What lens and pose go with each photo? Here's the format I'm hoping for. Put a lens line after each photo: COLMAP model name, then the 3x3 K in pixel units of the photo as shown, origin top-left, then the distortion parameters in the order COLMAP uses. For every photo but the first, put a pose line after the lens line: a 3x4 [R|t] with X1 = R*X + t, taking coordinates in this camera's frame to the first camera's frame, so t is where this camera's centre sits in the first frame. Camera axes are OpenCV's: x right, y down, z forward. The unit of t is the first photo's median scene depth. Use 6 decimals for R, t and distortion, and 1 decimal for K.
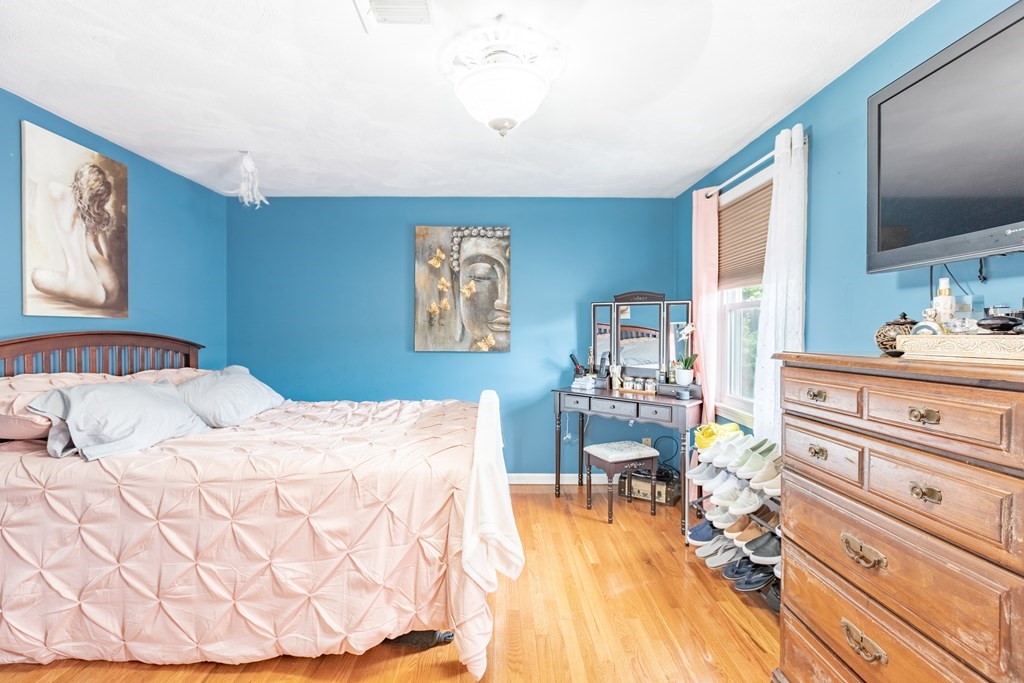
lens RADIAL K [[488.8, 0, 525.6], [0, 488.8, 347.8], [0, 0, 1]] dist [0.001686, 0.000365]
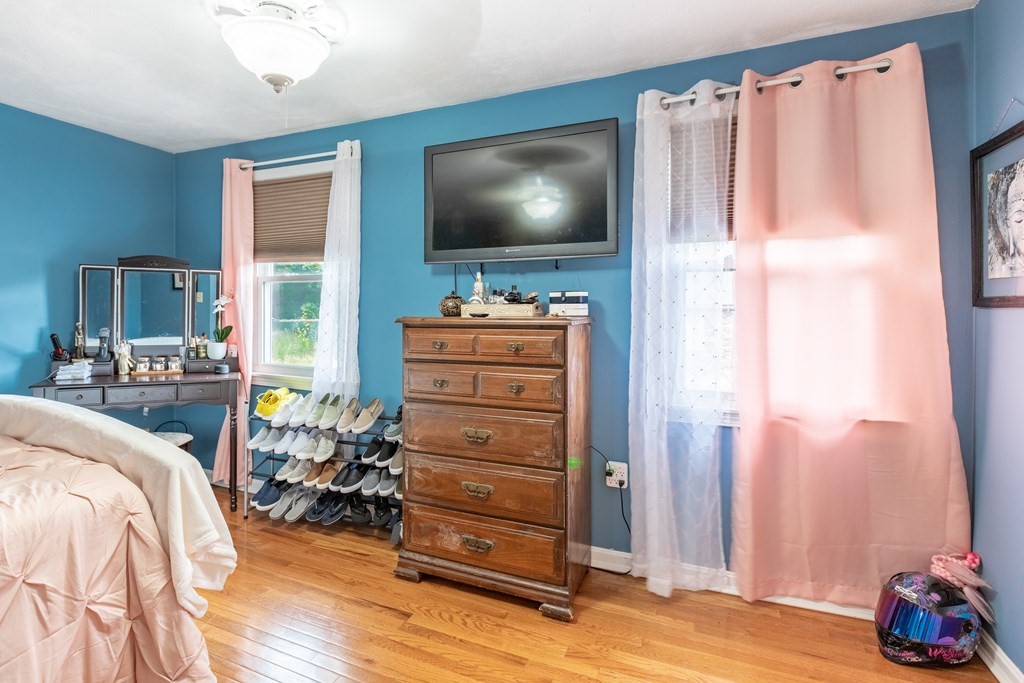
lens RADIAL K [[488.6, 0, 506.9], [0, 488.6, 323.9], [0, 0, 1]] dist [0.000637, 0.000807]
pose [[0.394990, -0.038246, 0.917889, -0.420503], [0.030640, 0.999126, 0.028446, -0.002397], [-0.918174, 0.016889, 0.395817, 0.130809]]
